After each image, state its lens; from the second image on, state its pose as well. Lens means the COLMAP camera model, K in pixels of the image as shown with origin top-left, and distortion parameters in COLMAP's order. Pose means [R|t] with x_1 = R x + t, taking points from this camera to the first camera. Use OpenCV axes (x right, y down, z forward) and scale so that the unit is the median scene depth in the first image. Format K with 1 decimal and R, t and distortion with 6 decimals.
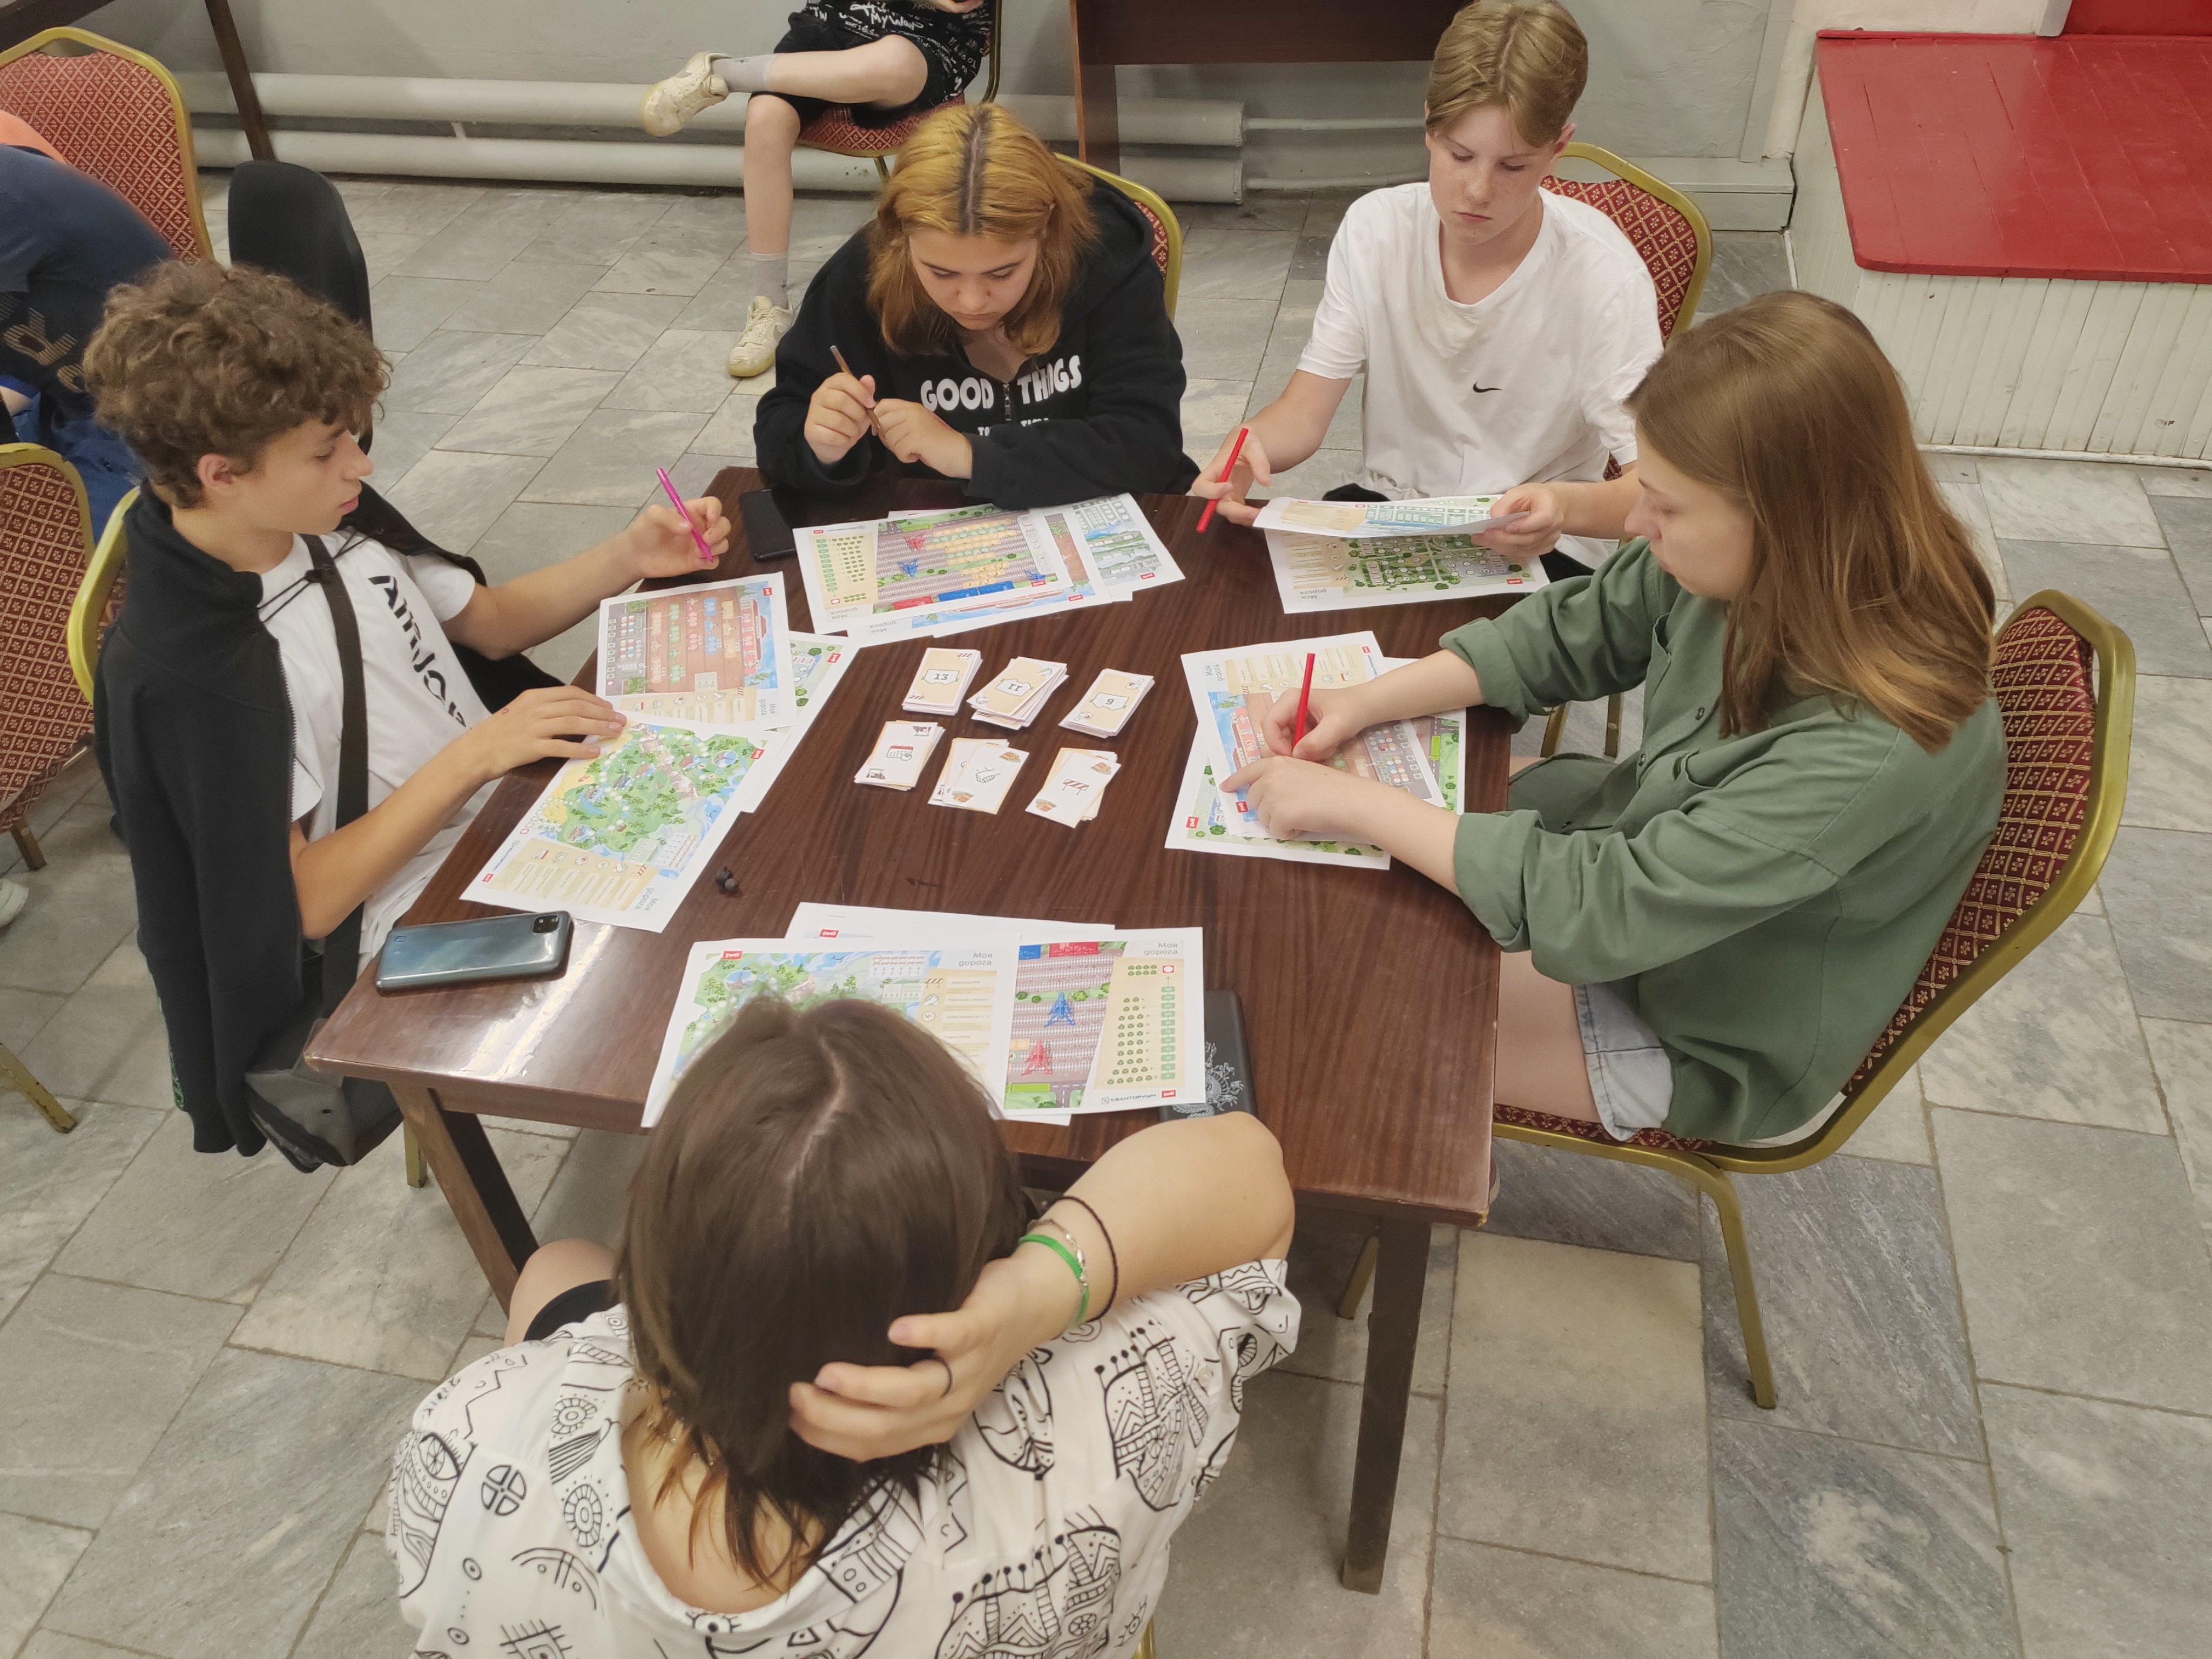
lens RADIAL K [[1713.5, 0, 1106.0], [0, 1713.5, 829.5], [0, 0, 1]] dist [0.072974, -0.000893]
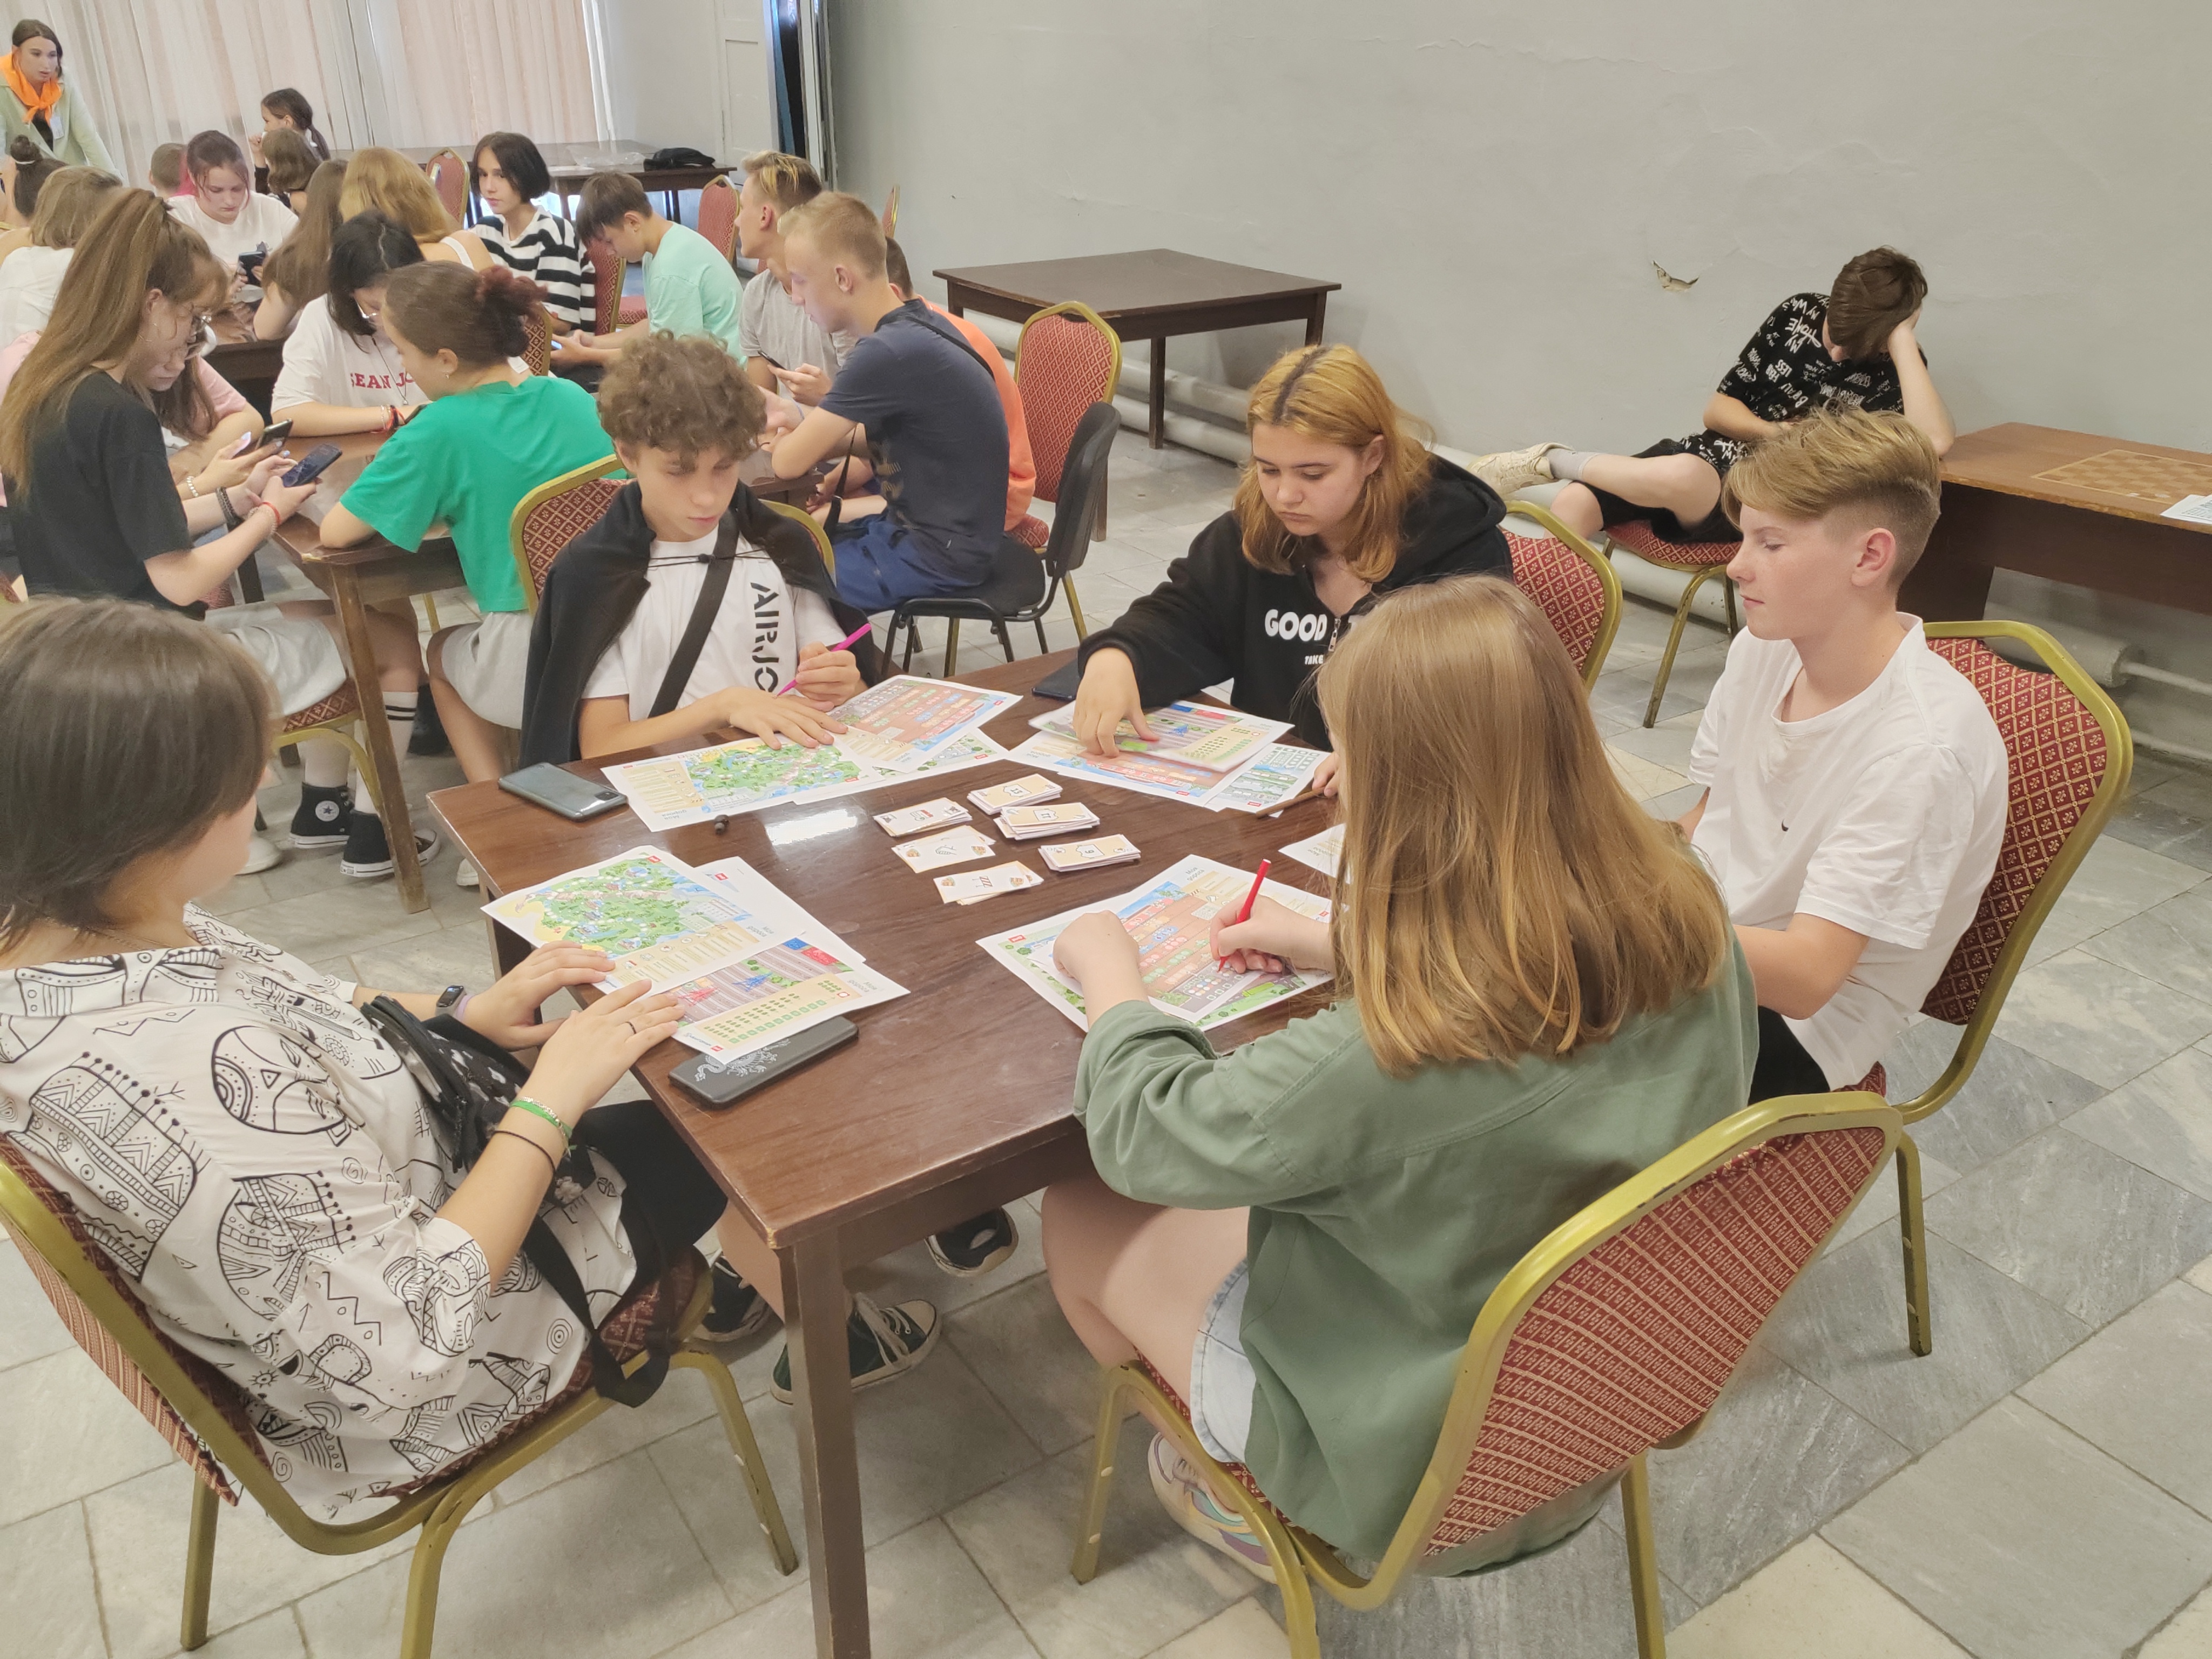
lens RADIAL K [[1758.6, 0, 1106.0], [0, 1758.6, 829.5], [0, 0, 1]] dist [0.050681, -0.000915]
pose [[0.727459, 0.352623, -0.588609, 0.644970], [-0.490205, 0.867330, -0.086243, 0.004199], [0.480107, 0.351278, 0.803804, 0.105669]]
